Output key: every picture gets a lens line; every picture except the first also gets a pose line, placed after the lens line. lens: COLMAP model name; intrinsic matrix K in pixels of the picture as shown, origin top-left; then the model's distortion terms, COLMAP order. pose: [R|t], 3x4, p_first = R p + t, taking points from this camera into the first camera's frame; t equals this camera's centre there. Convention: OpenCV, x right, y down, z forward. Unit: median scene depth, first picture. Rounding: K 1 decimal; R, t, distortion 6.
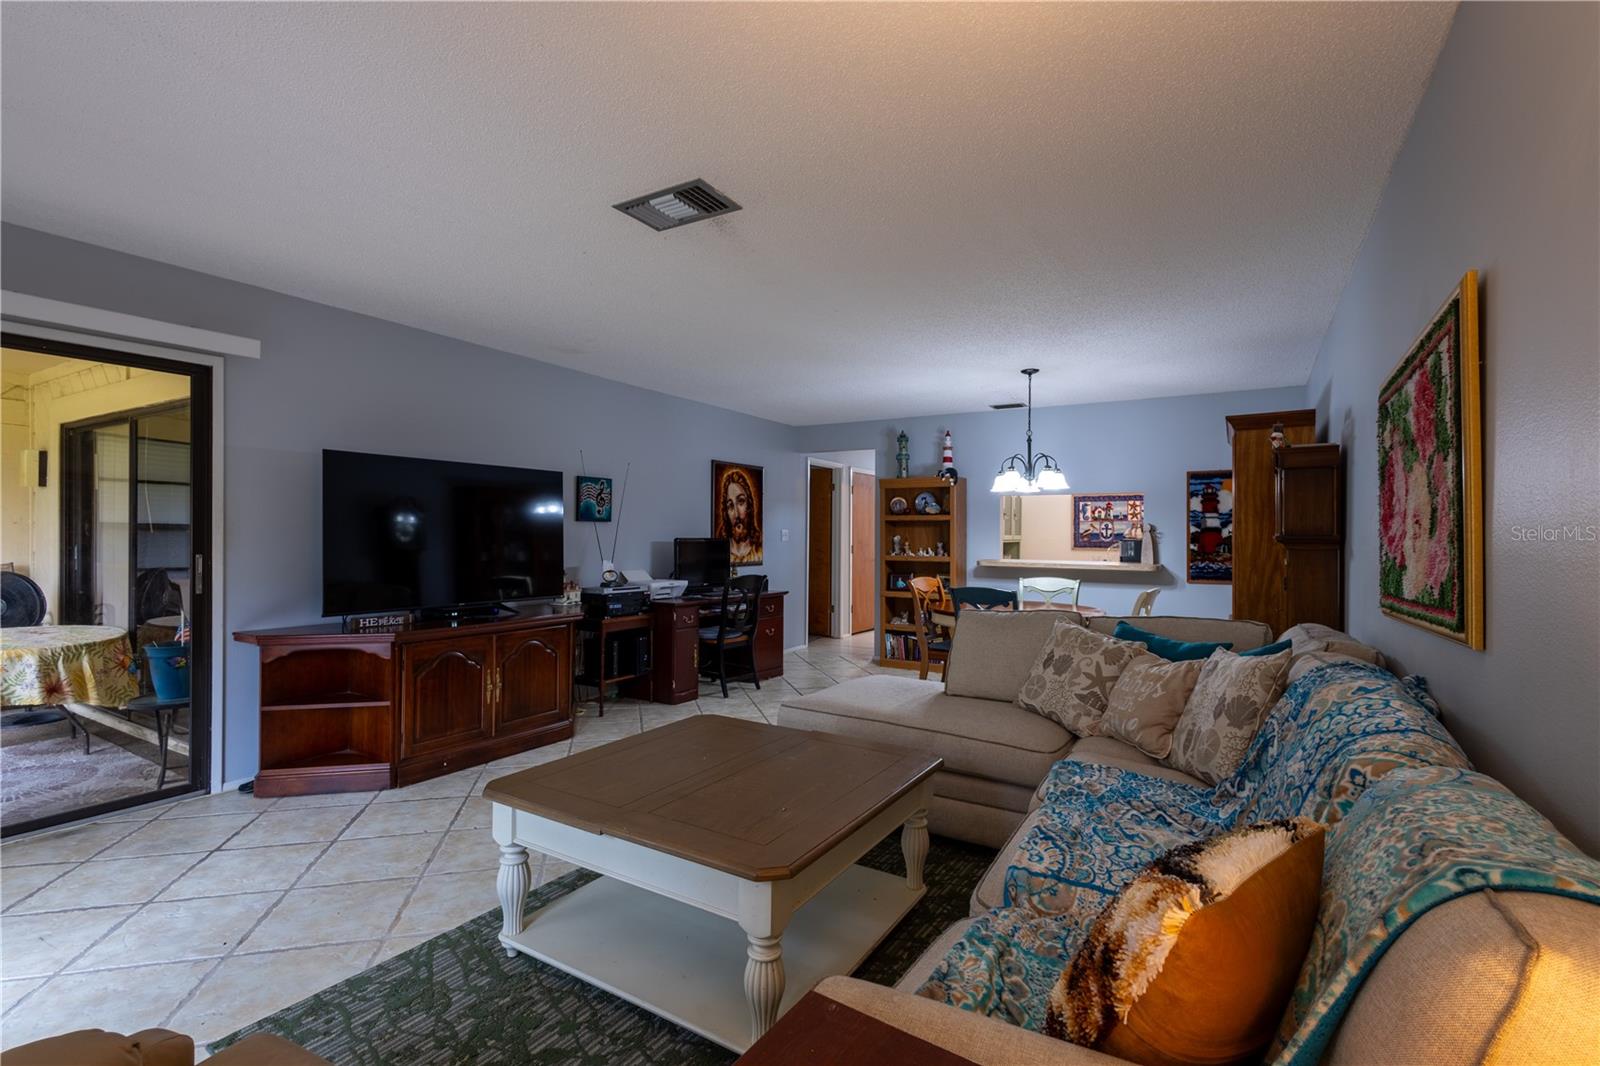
lens RADIAL K [[740.1, 0, 800.0], [0, 740.1, 533.0], [0, 0, 1]] dist [0.009429, 0.000263]
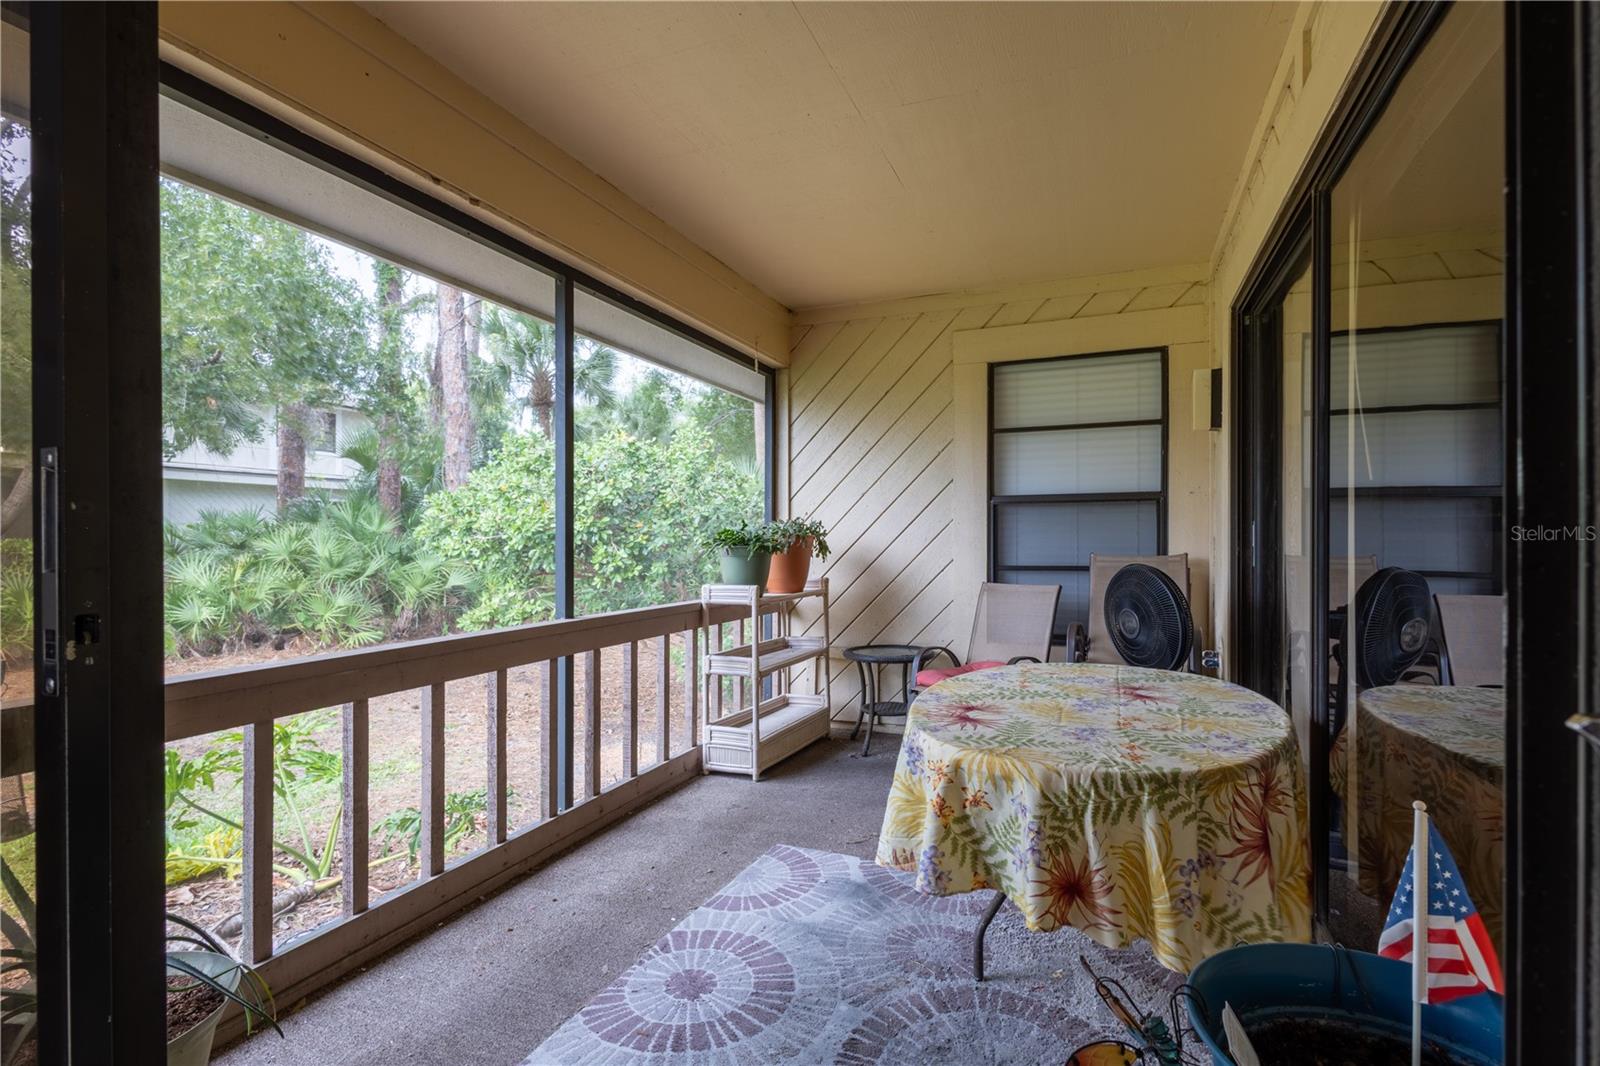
lens RADIAL K [[740.1, 0, 800.0], [0, 740.1, 533.0], [0, 0, 1]] dist [0.009429, 0.000263]
pose [[0.150020, -0.005488, -0.988668, -0.510019], [-0.001783, 0.999981, -0.005822, 0.030062], [0.988681, 0.002636, 0.150007, 0.627576]]
